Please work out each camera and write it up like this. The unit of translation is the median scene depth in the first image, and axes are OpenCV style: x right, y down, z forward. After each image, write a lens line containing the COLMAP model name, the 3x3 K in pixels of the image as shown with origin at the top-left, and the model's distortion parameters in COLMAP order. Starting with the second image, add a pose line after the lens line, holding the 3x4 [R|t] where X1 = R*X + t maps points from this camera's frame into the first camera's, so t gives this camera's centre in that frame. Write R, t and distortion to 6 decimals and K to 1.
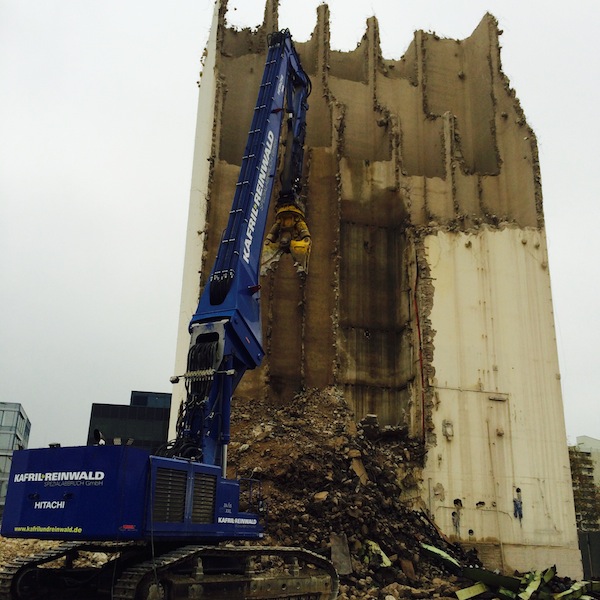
lens RADIAL K [[695.7, 0, 301.7], [0, 695.7, 298.3], [0, 0, 1]] dist [0.051905, 0.000000]
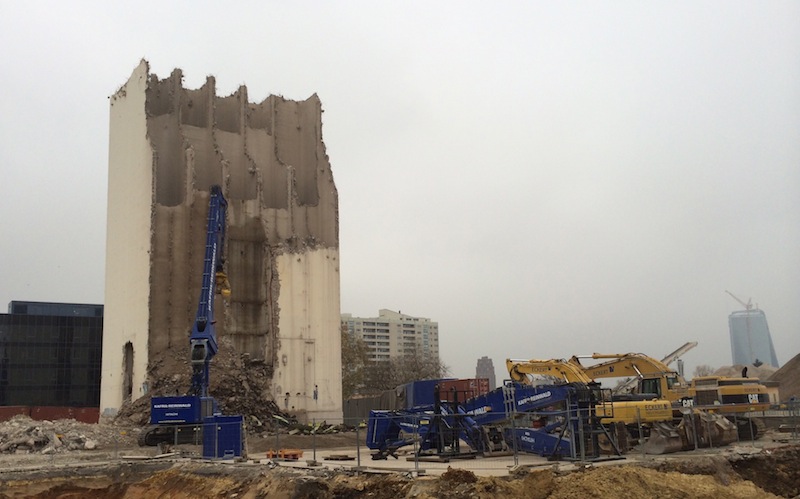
lens RADIAL K [[906.8, 0, 400.9], [0, 906.8, 251.2], [0, 0, 1]] dist [0.085776, 0.000000]
pose [[0.936928, 0.003461, 0.349504, -0.358311], [-0.065218, 0.984120, 0.165087, -0.521509], [-0.343383, -0.177469, 0.922276, -1.344459]]
